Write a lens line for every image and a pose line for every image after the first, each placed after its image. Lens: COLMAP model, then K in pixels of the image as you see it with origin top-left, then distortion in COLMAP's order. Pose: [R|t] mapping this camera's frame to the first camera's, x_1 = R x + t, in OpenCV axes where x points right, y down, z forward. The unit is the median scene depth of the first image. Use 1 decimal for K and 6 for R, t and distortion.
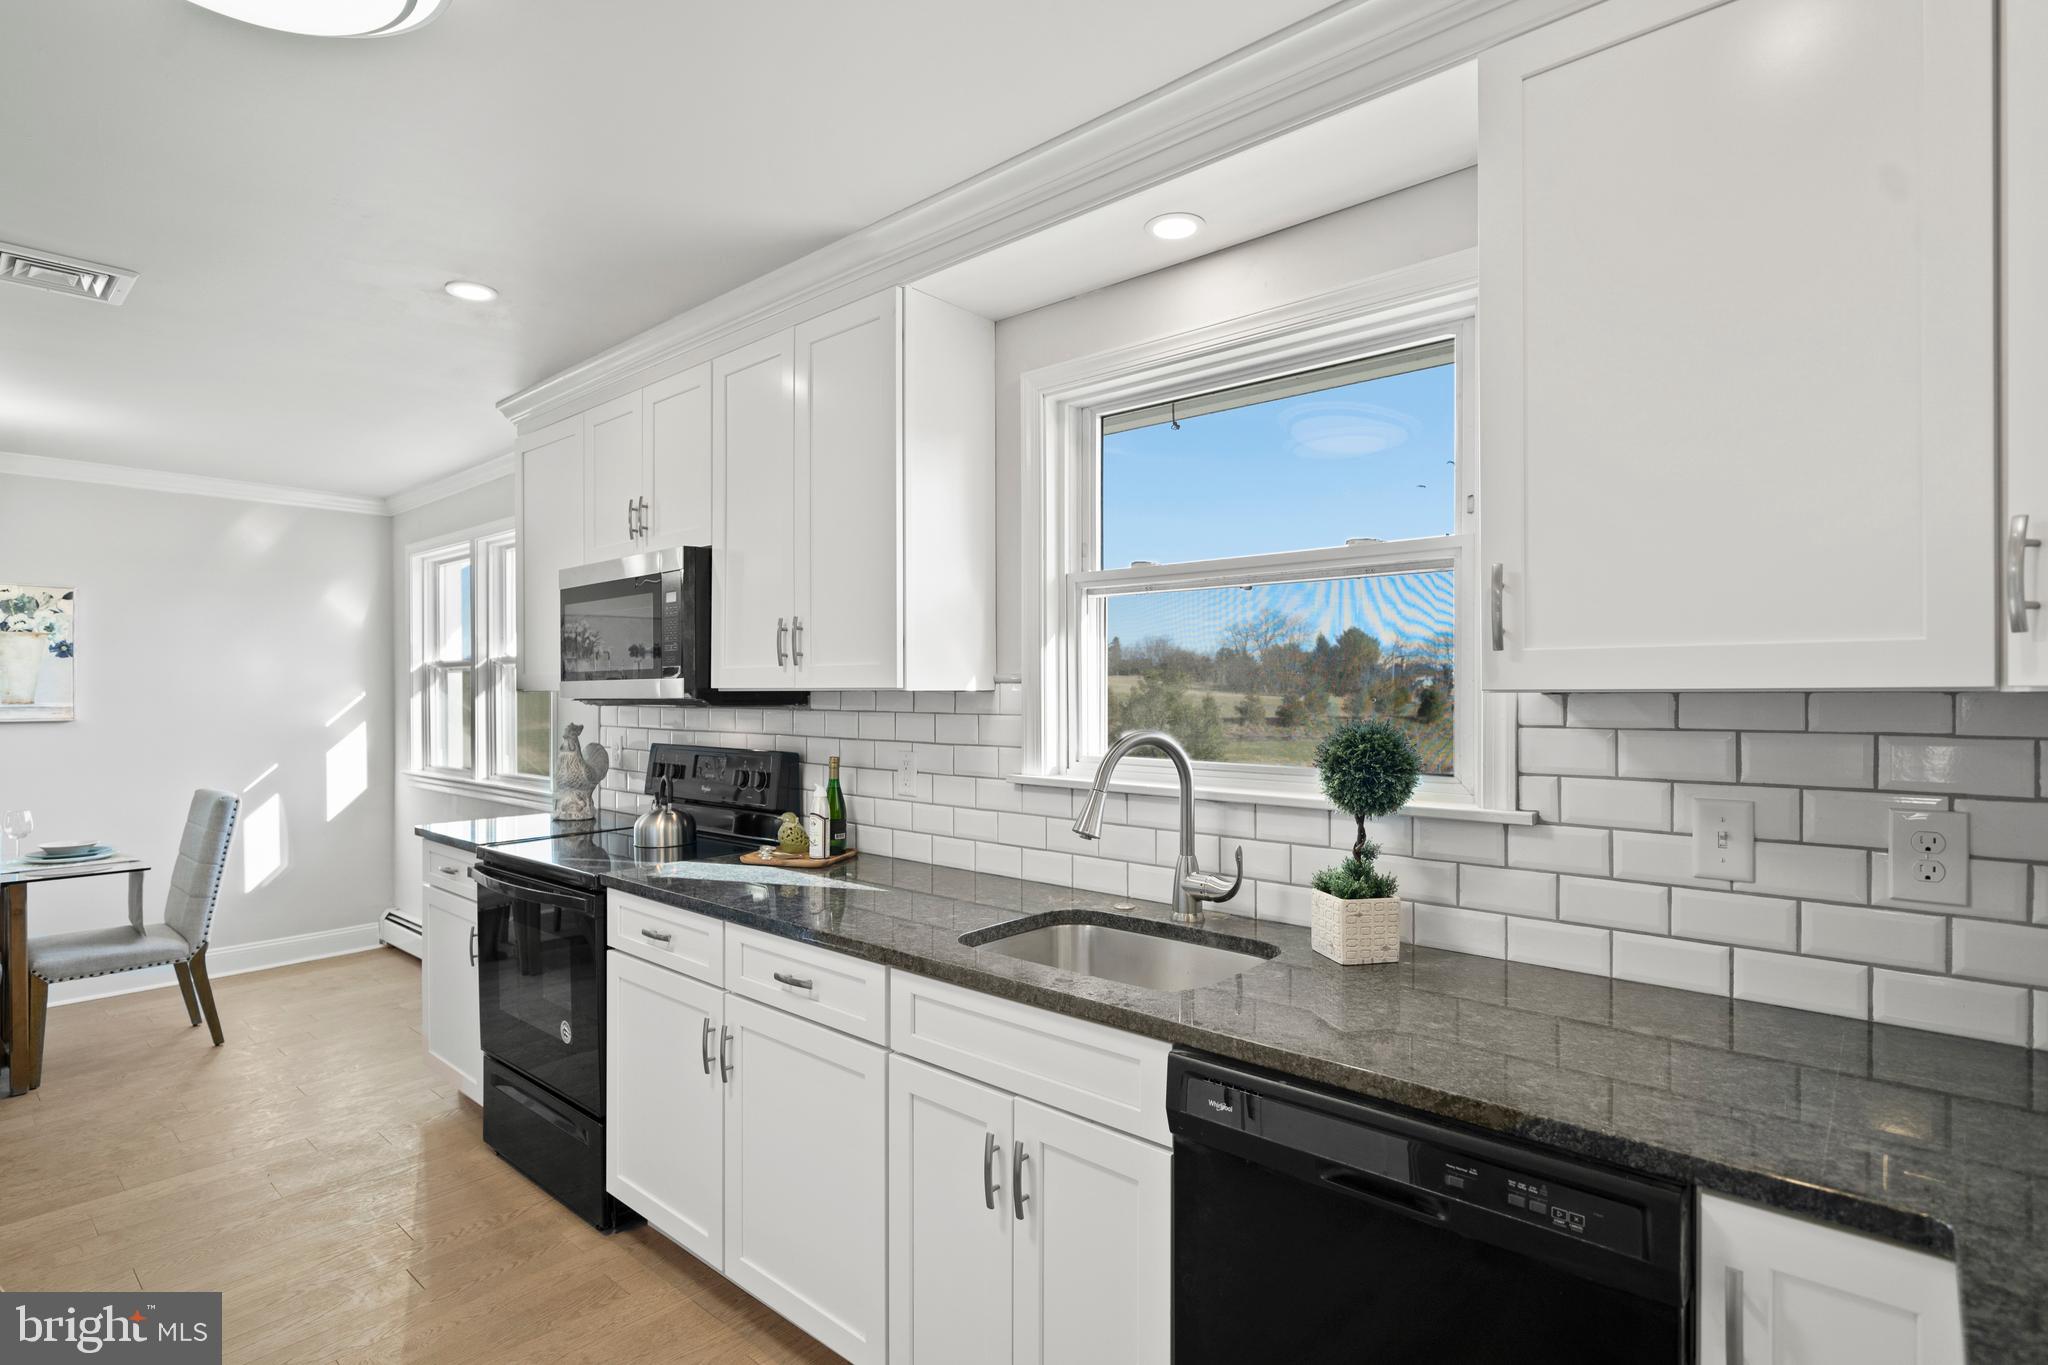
lens RADIAL K [[989.9, 0, 1024.0], [0, 989.9, 682.5], [0, 0, 1]] dist [-0.023481, -0.000105]
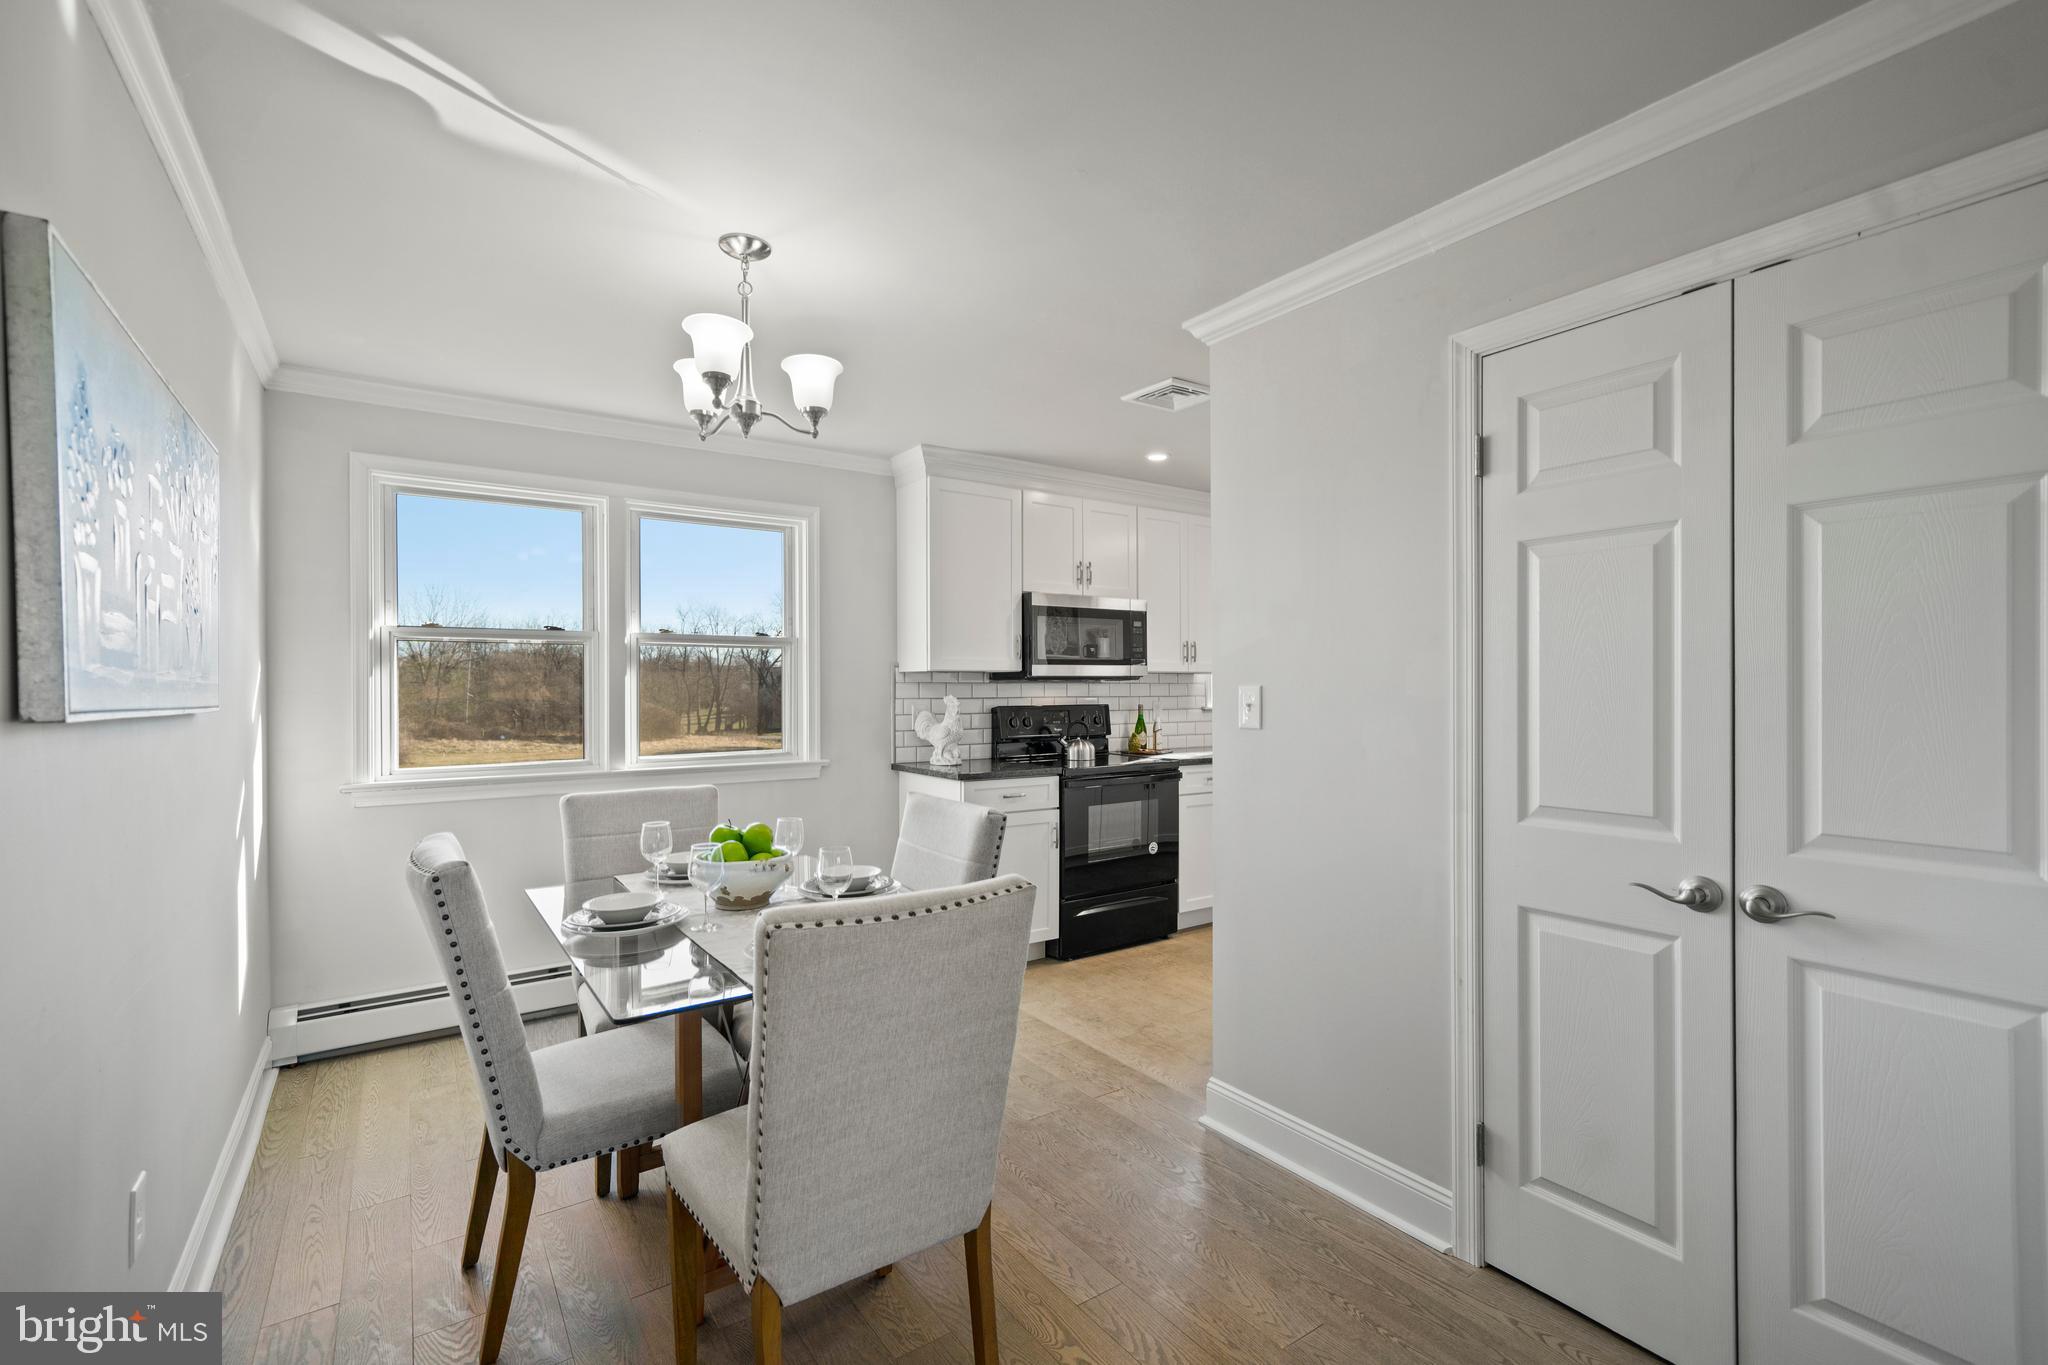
lens RADIAL K [[910.0, 0, 1024.0], [0, 910.0, 682.5], [0, 0, 1]] dist [-0.032397, 0.000151]
pose [[0.246445, 0.003950, 0.969149, -2.268046], [-0.004259, 0.999986, -0.002993, 0.036863], [-0.969147, -0.003390, 0.246459, 0.809603]]
